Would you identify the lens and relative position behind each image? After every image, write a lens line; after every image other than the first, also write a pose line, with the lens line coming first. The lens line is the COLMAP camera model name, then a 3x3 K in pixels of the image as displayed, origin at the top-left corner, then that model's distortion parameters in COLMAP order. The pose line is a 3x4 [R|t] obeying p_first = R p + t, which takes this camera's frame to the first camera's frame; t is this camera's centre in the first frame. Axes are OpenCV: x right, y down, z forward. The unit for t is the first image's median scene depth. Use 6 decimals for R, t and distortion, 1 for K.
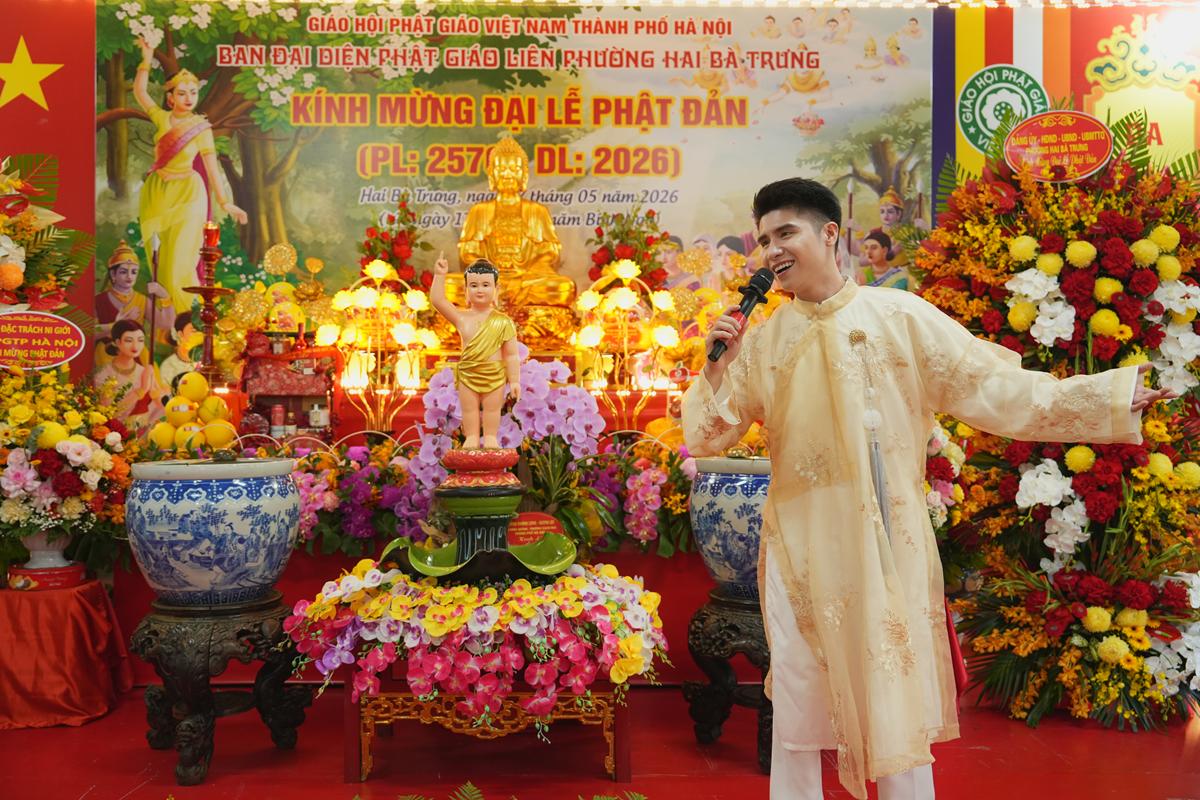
lens RADIAL K [[1104.5, 0, 598.9], [0, 1104.5, 410.0], [0, 0, 1]] dist [0.012989, 0.000000]
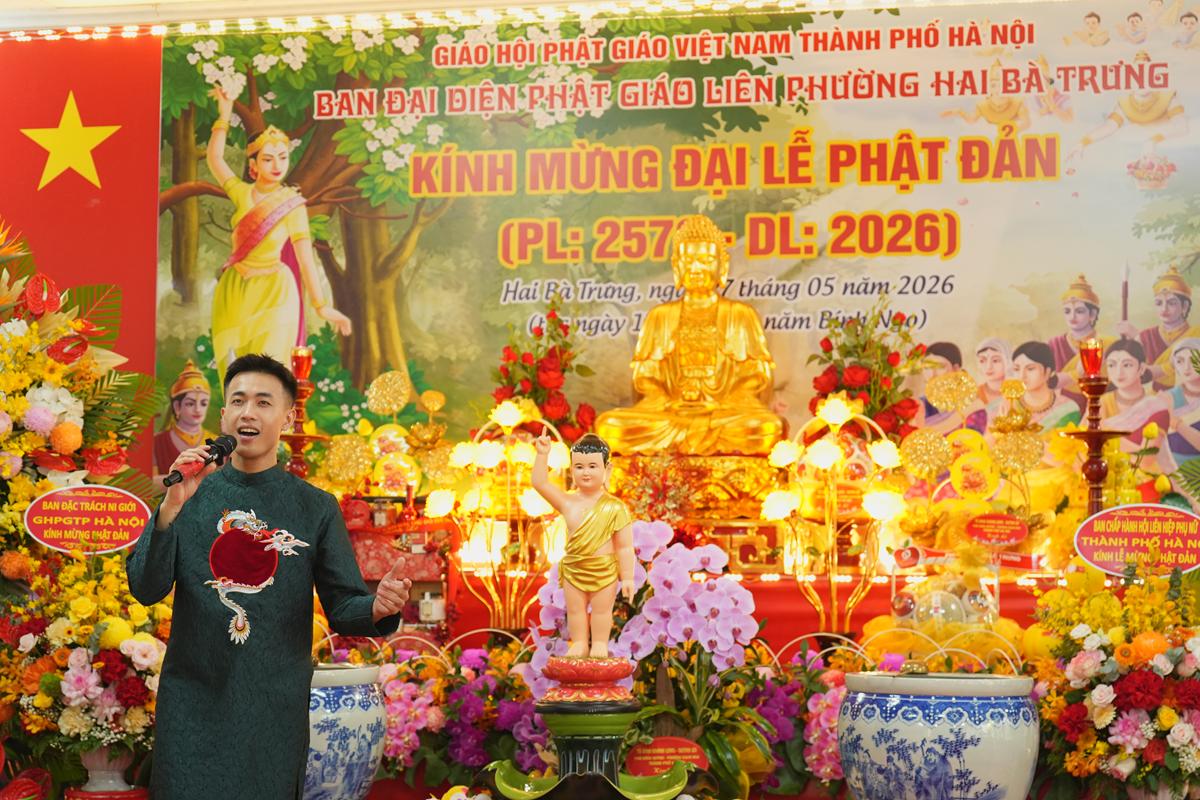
lens RADIAL K [[2513.2, 0, 556.1], [0, 2513.2, 425.0], [0, 0, 1]] dist [0.063304, 0.000000]
pose [[0.968724, -0.007158, -0.248036, 0.250851], [-0.004994, 0.998819, -0.048328, -0.035863], [0.248089, 0.048055, 0.967545, -0.633794]]
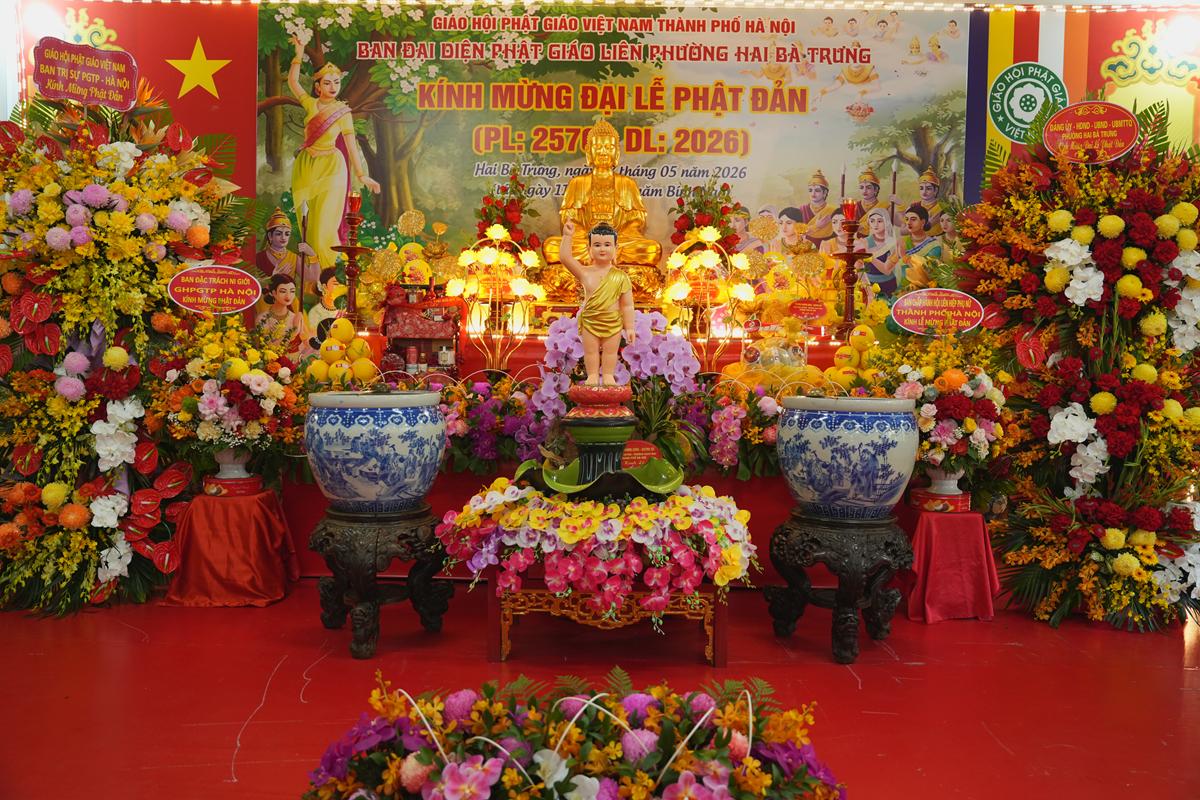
lens RADIAL K [[922.5, 0, 597.9], [0, 922.5, 411.0], [0, 0, 1]] dist [-0.068460, 0.068815]
pose [[0.999229, 0.016925, -0.035417, -0.053131], [-0.014773, 0.998081, 0.060141, 0.002283], [0.036367, -0.059571, 0.997561, 0.017095]]
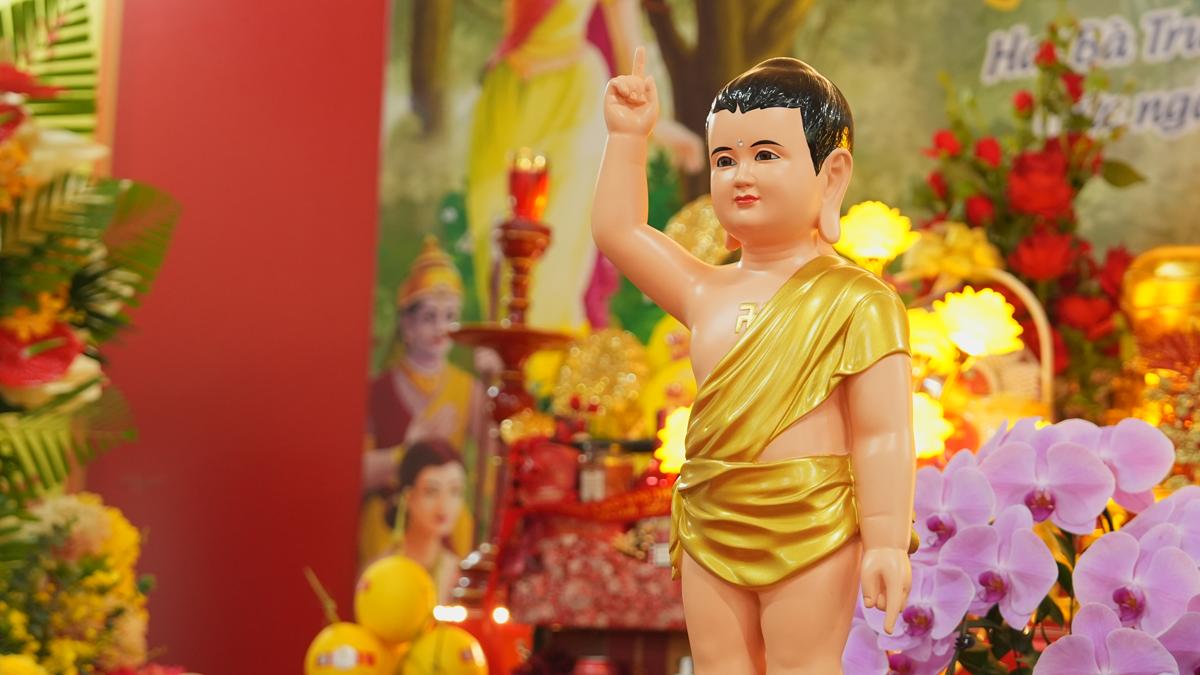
lens RADIAL K [[2442.3, 0, 597.4], [0, 2442.3, 339.7], [0, 0, 1]] dist [0.164195, 0.000000]
pose [[0.824003, -0.049750, -0.564397, 0.125073], [-0.039536, 0.988661, -0.144869, 0.007224], [0.565205, 0.141686, 0.812692, 0.379684]]
